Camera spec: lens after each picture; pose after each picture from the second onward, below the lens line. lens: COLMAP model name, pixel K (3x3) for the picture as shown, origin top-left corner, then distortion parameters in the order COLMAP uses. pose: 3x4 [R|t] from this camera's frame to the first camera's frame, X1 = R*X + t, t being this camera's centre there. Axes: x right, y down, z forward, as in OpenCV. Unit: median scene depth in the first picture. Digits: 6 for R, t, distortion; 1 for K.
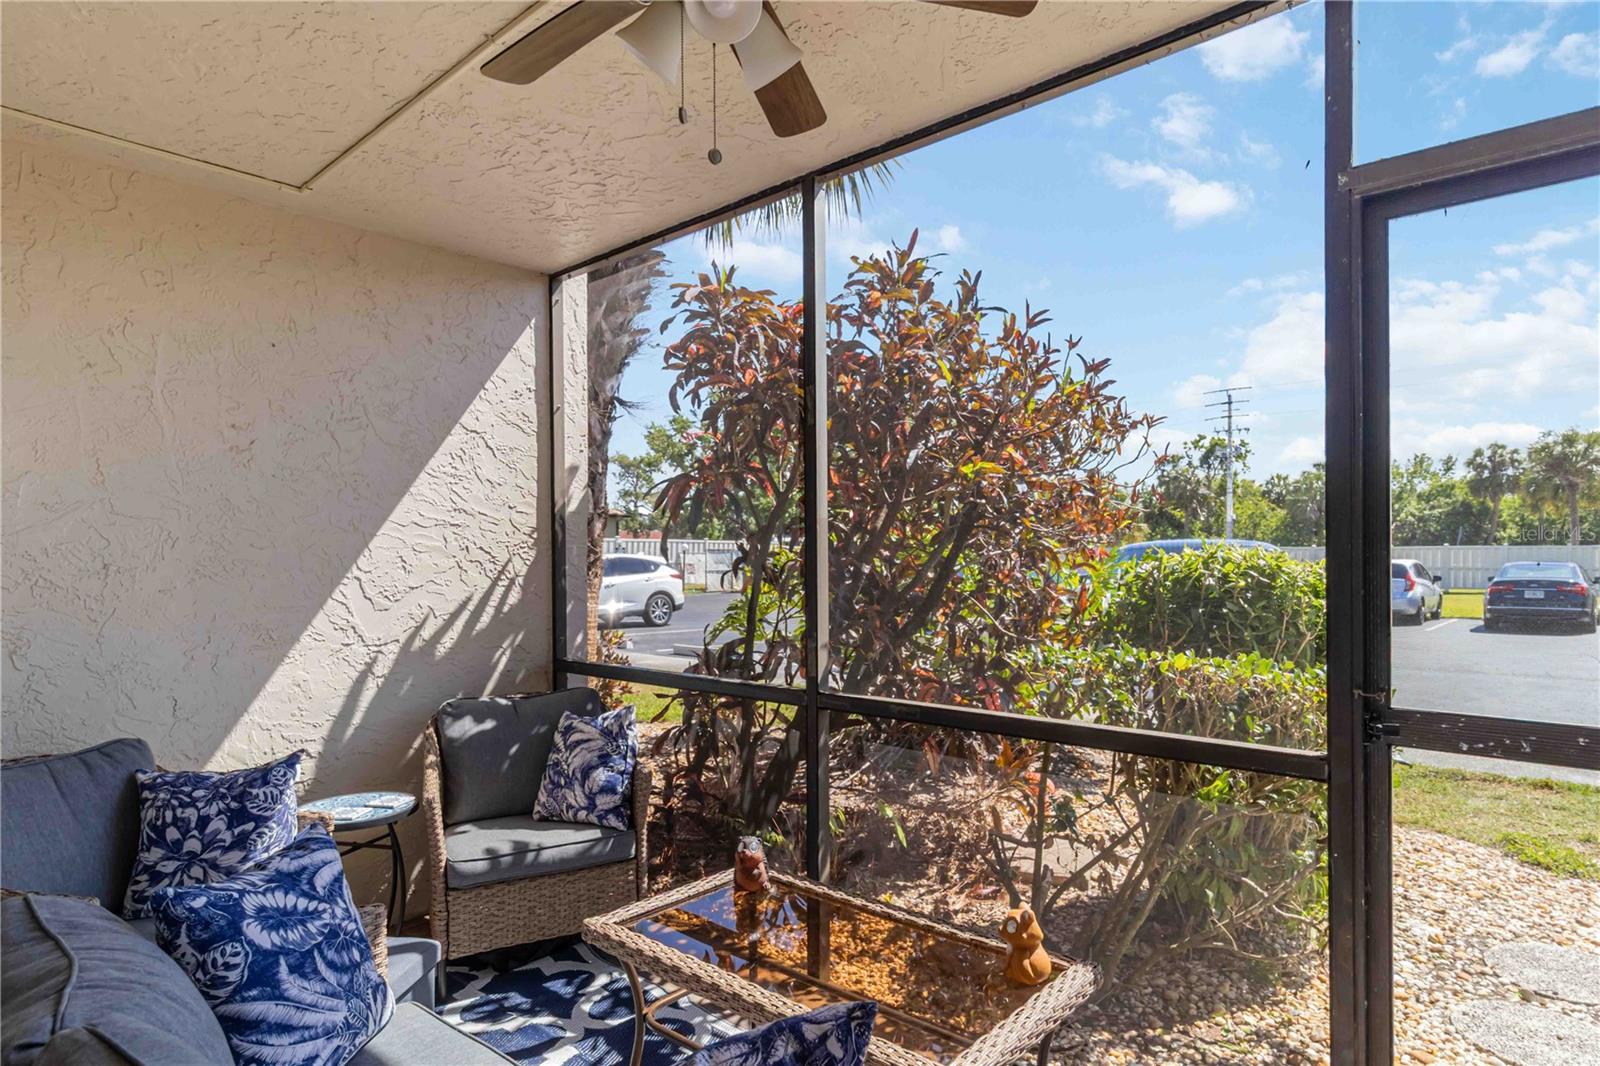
lens RADIAL K [[912.1, 0, 800.0], [0, 912.1, 533.0], [0, 0, 1]] dist [0.002014, 0.002022]
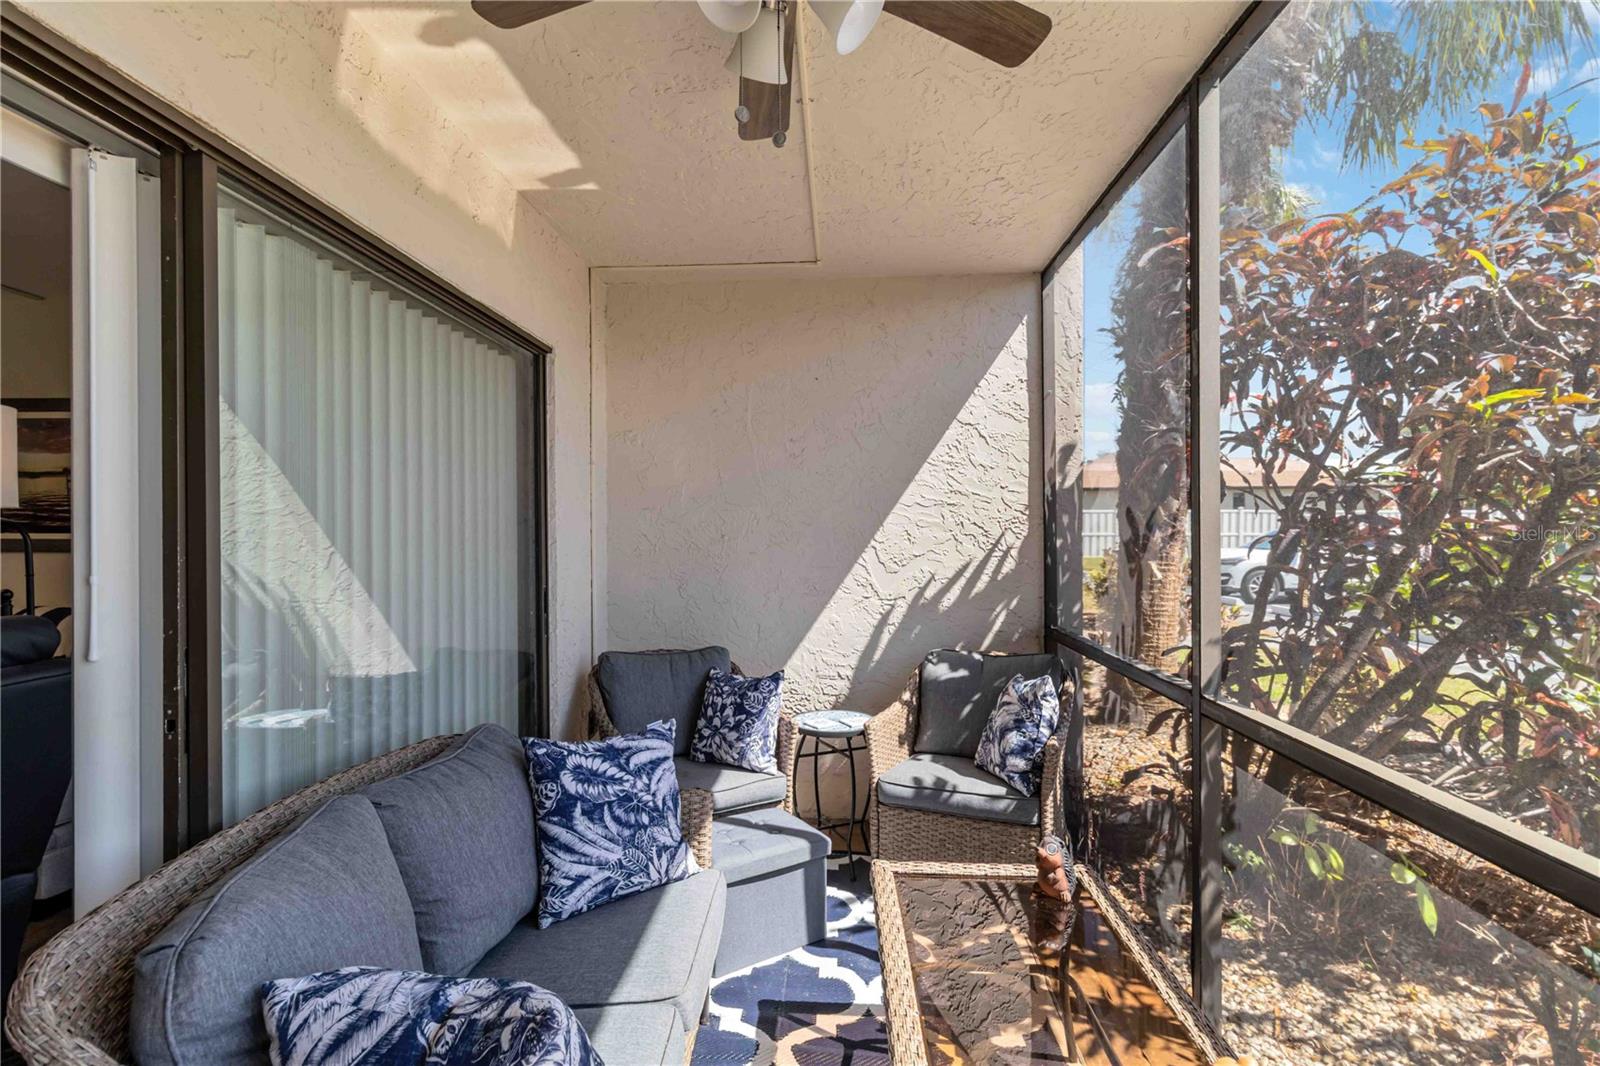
lens RADIAL K [[747.1, 0, 799.7], [0, 747.1, 527.5], [0, 0, 1]] dist [0.000586, 0.001938]
pose [[0.621511, -0.001125, -0.783405, 0.308563], [0.018412, 0.999744, 0.013171, 0.005303], [0.783189, -0.022610, 0.621373, 0.275332]]
